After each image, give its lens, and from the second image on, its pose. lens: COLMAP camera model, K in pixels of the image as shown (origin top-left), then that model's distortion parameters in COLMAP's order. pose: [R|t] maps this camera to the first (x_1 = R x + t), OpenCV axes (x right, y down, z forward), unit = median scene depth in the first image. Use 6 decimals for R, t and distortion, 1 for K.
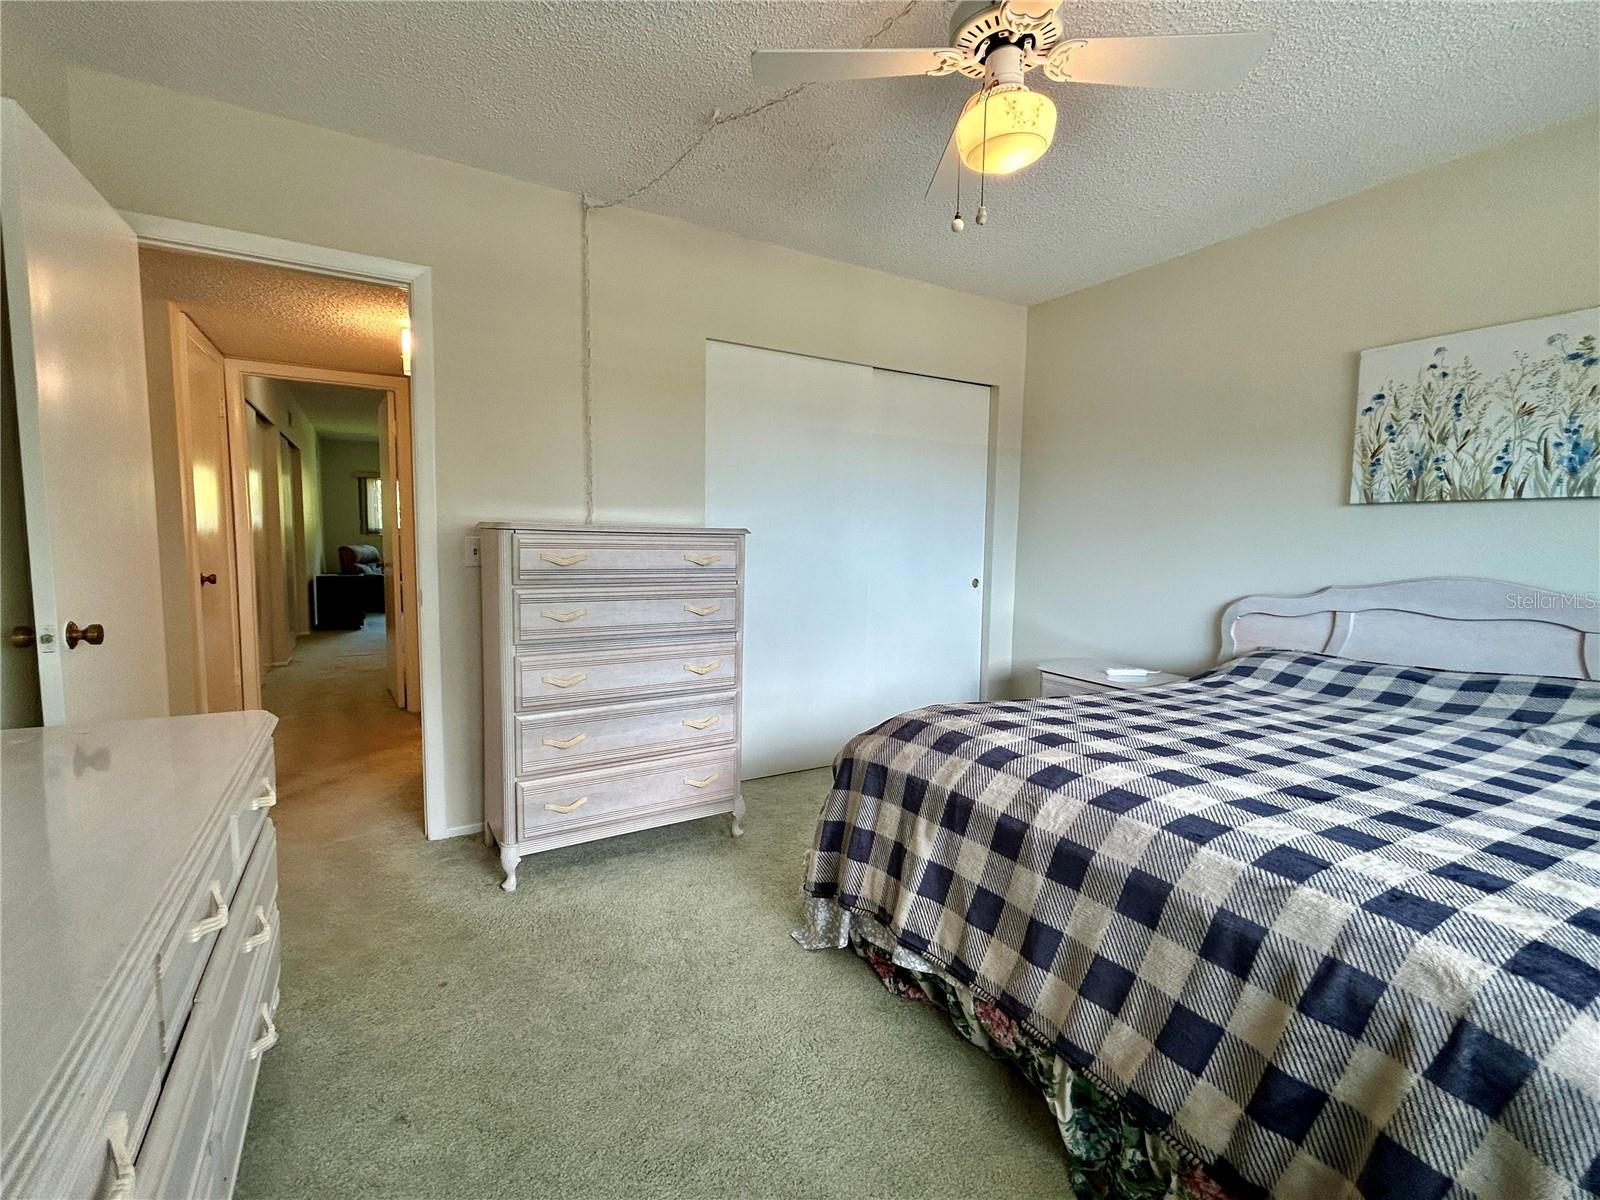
lens RADIAL K [[705.7, 0, 796.9], [0, 705.7, 599.3], [0, 0, 1]] dist [0.000703, -0.000179]
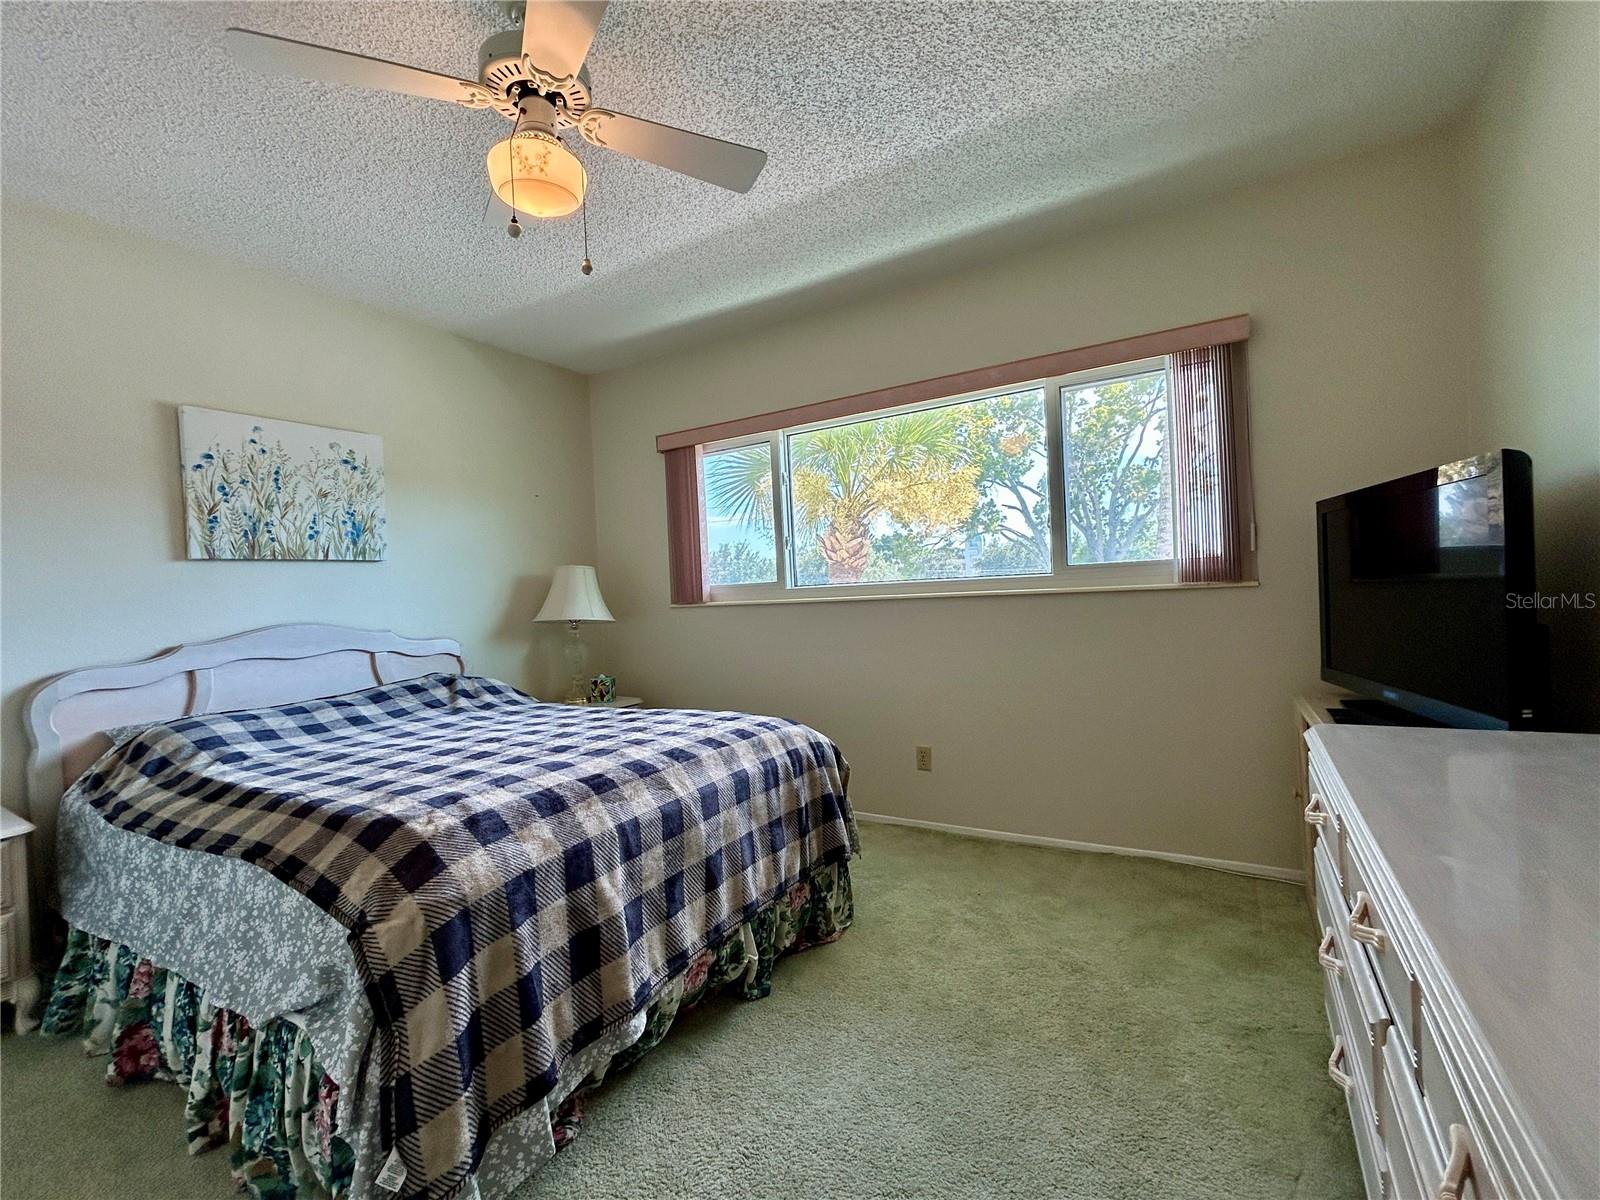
lens RADIAL K [[705.7, 0, 796.9], [0, 705.7, 599.3], [0, 0, 1]] dist [0.000703, -0.000179]
pose [[-0.470743, -0.004550, 0.882259, -0.488348], [0.118548, 0.990592, 0.068361, -0.049787], [-0.874270, 0.136771, -0.465775, 0.762431]]
